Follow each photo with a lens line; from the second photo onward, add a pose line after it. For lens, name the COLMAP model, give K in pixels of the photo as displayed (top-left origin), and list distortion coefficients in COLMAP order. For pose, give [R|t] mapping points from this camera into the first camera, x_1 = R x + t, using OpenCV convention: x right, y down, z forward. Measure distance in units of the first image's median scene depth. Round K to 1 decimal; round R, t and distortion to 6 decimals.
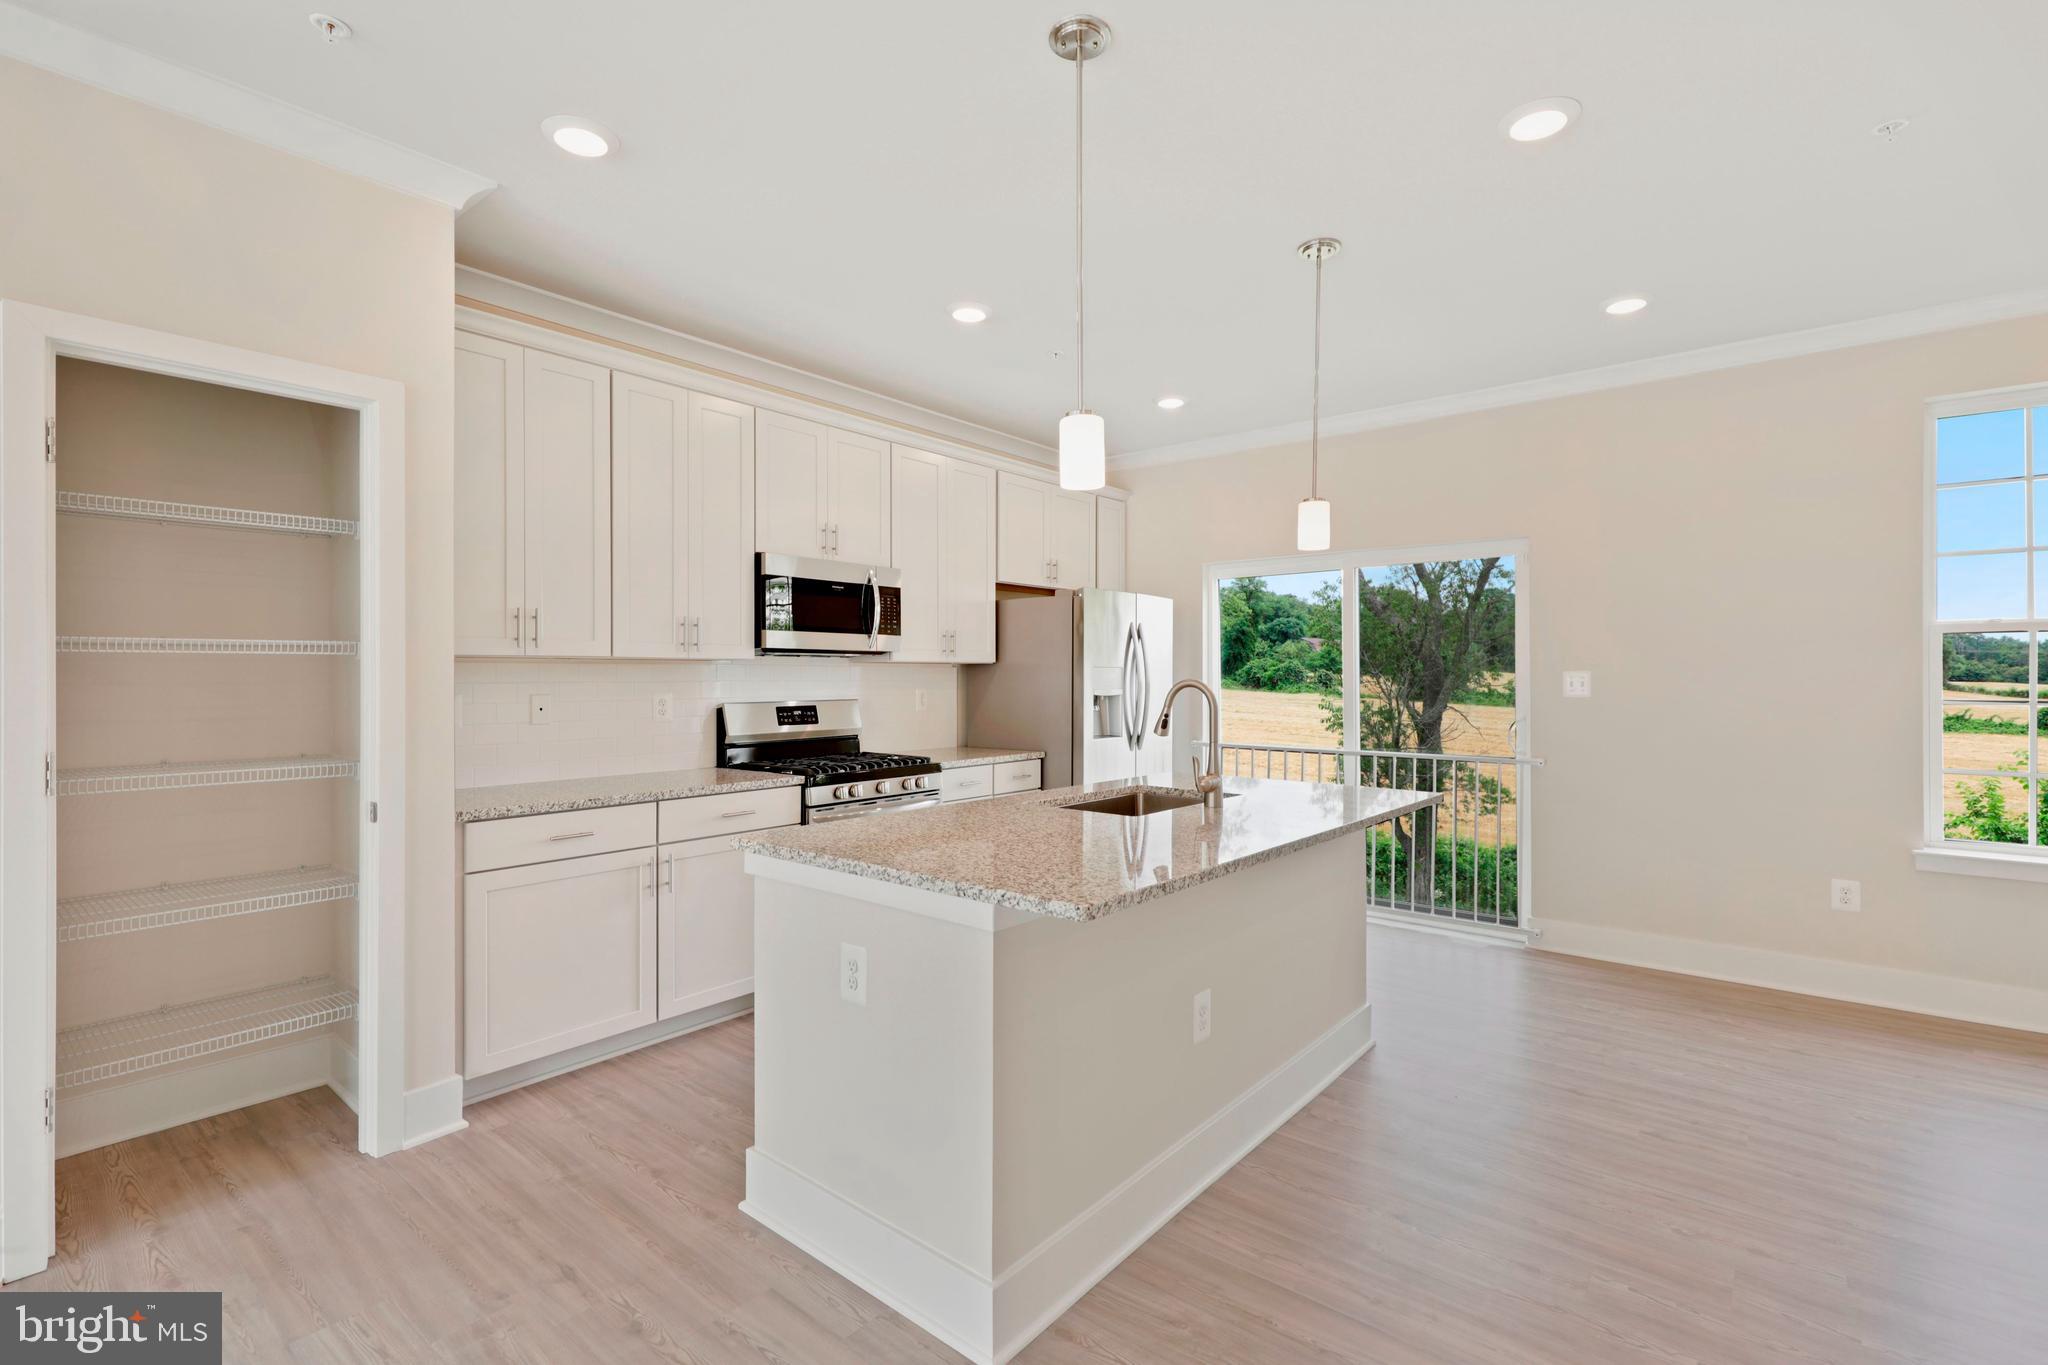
lens RADIAL K [[937.8, 0, 1021.9], [0, 937.8, 666.9], [0, 0, 1]] dist [0.014361, -0.002217]
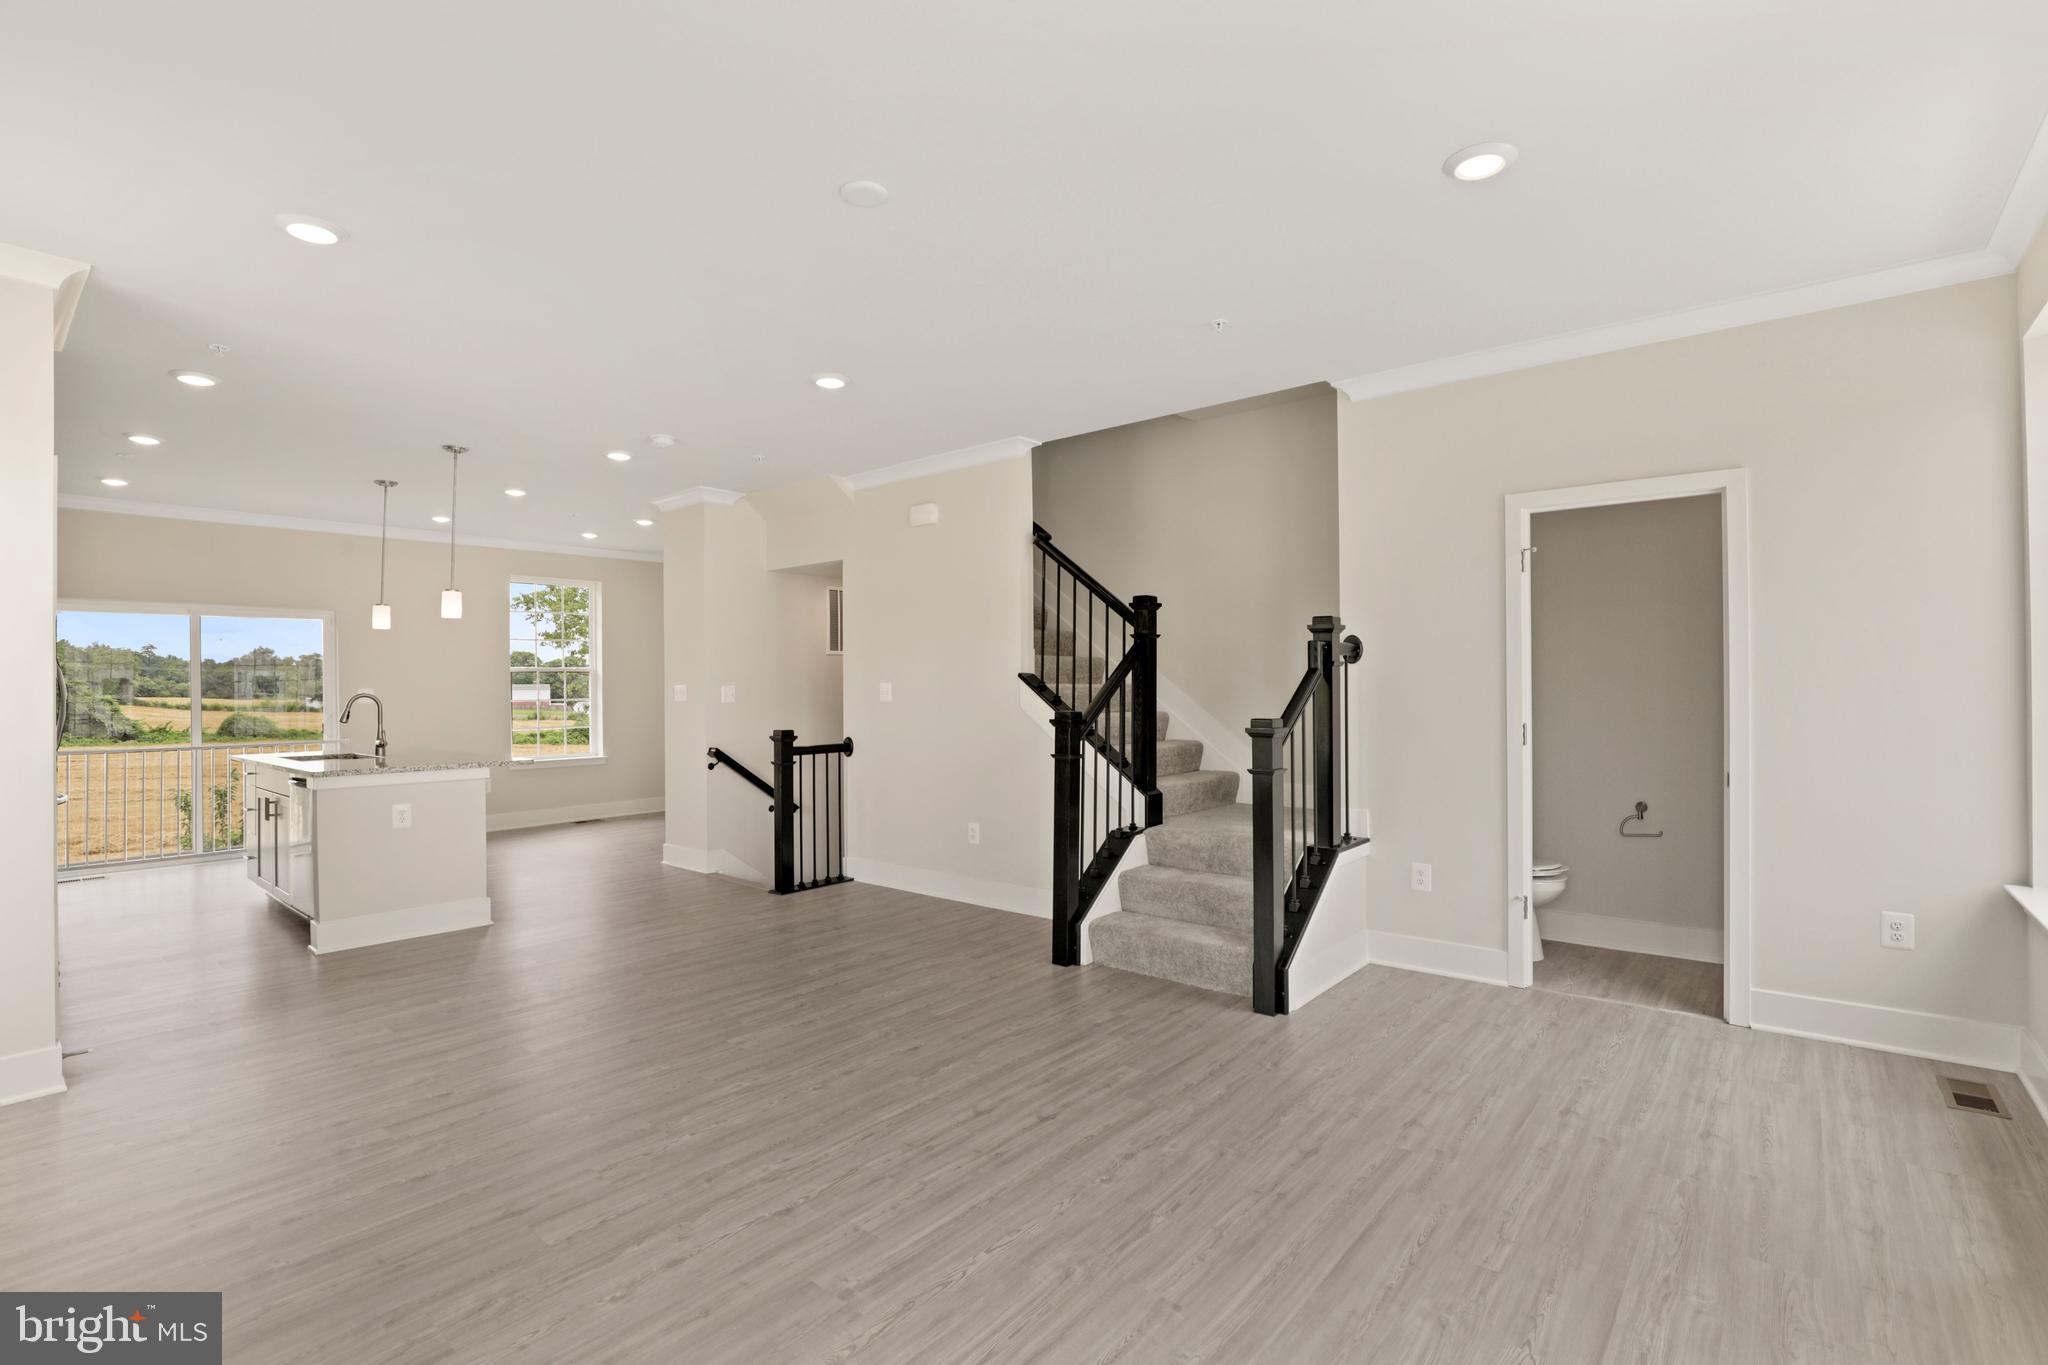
lens RADIAL K [[933.9, 0, 1013.1], [0, 933.9, 685.4], [0, 0, 1]] dist [0.003180, -0.001658]
pose [[0.023289, -0.003252, 0.999723, -1.272285], [0.000972, 0.999994, 0.003230, -0.006517], [-0.999728, 0.000896, 0.023292, -0.302730]]
